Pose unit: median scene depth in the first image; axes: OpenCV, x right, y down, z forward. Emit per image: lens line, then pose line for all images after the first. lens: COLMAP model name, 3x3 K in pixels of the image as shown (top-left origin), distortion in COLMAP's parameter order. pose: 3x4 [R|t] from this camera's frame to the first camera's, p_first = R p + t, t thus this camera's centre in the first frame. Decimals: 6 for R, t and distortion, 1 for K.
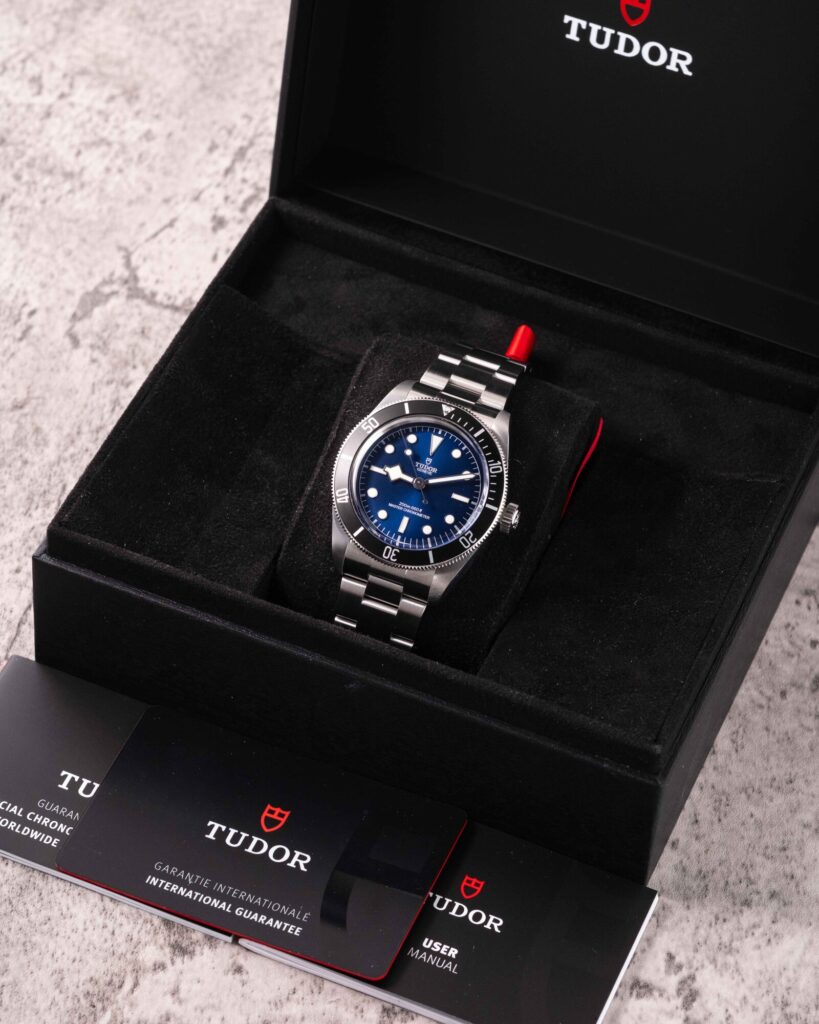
lens RADIAL K [[4110.5, 0, 409.5], [0, 4110.5, 512.0], [0, 0, 1]] dist [0.223889, 1.154647]
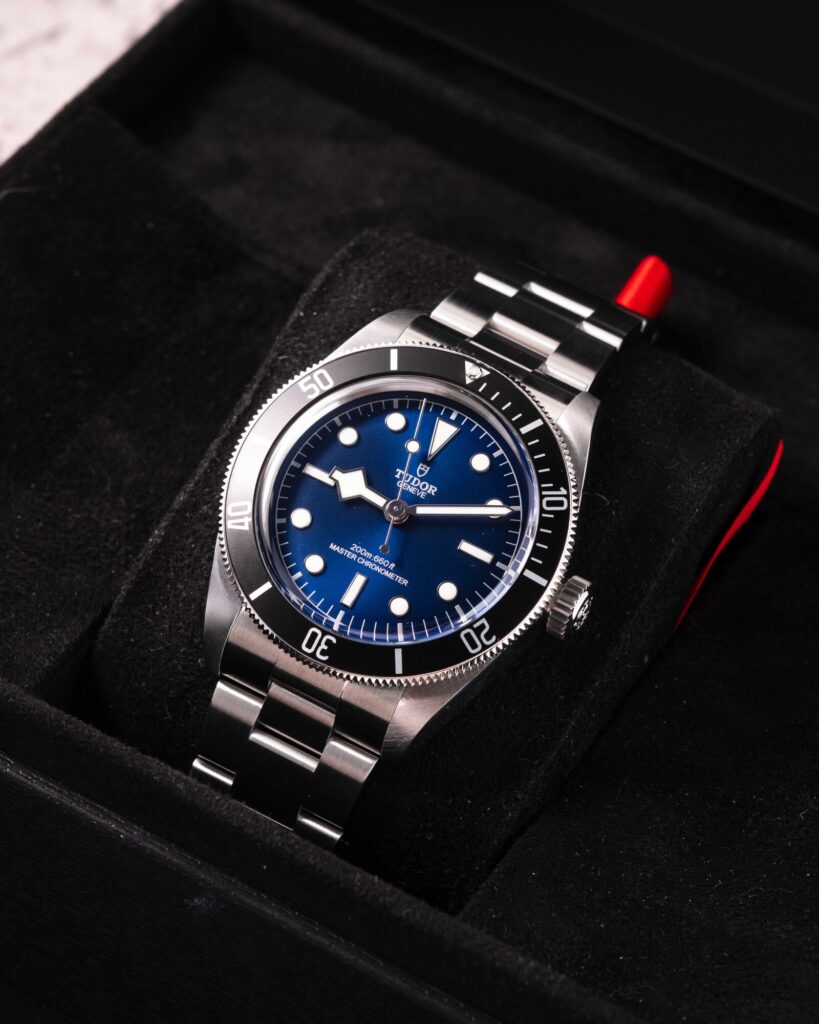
lens RADIAL K [[4110.5, 0, 409.5], [0, 4110.5, 512.0], [0, 0, 1]] dist [0.223889, 1.154647]
pose [[0.990215, 0.133874, -0.039383, 0.023197], [-0.135873, 0.989284, -0.053432, 0.019148], [0.031808, 0.058261, 0.997795, 0.507788]]
